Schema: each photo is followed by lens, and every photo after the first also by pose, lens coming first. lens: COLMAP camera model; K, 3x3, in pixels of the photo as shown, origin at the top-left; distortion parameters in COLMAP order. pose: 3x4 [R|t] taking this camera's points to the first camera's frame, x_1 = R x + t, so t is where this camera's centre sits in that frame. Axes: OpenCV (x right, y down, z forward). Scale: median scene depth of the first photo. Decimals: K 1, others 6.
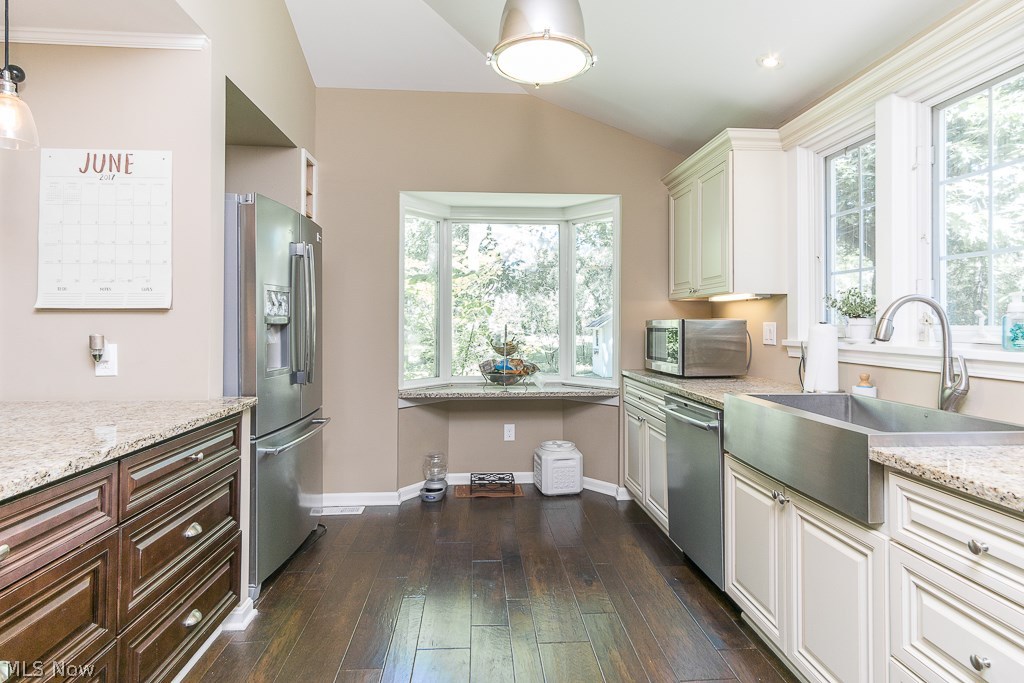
lens RADIAL K [[558.0, 0, 513.0], [0, 558.0, 322.8], [0, 0, 1]] dist [-0.003793, -0.001870]
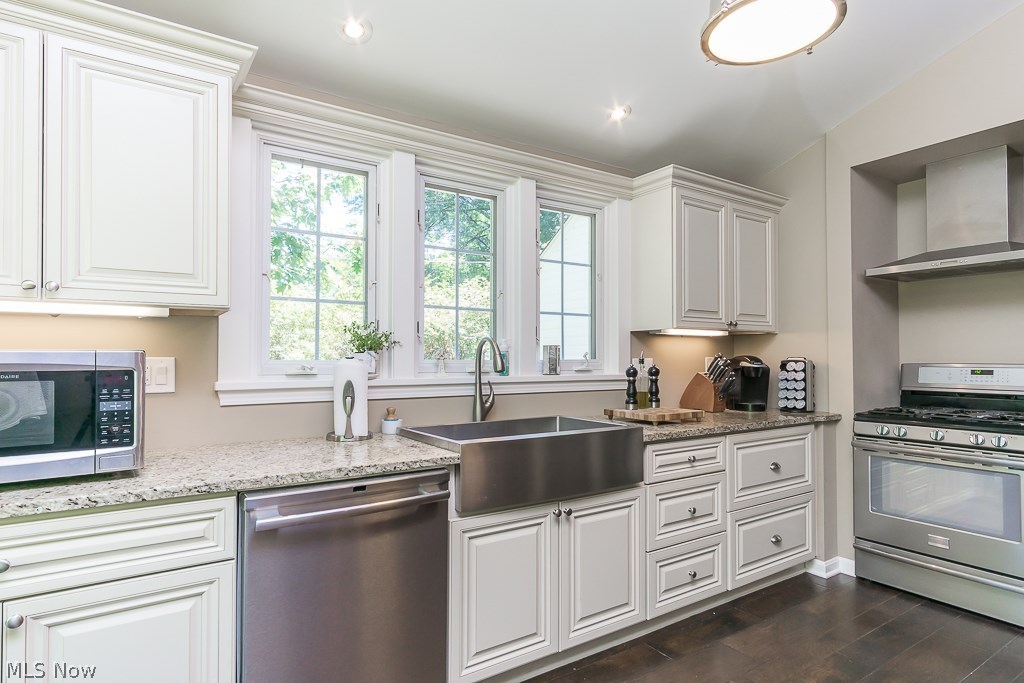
lens RADIAL K [[581.0, 0, 582.9], [0, 581.0, 348.3], [0, 0, 1]] dist [0.000413, 0.000026]
pose [[-0.540988, 0.009591, 0.840976, -0.258816], [-0.002910, 0.999908, -0.013276, -0.001646], [-0.841025, -0.009629, -0.540910, 0.769053]]
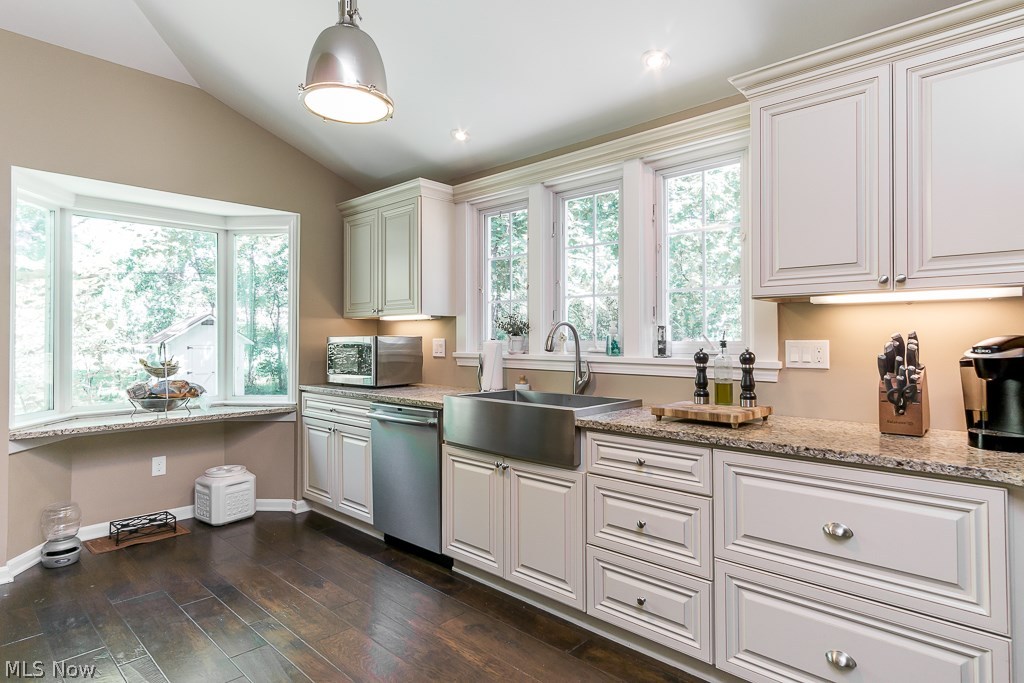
lens RADIAL K [[559.5, 0, 516.3], [0, 559.5, 336.3], [0, 0, 1]] dist [0.001518, 0.000334]
pose [[0.733064, -0.000384, 0.680160, -0.212932], [0.002283, 0.999996, -0.001896, -0.002987], [-0.680156, 0.002942, 0.733062, -0.023106]]
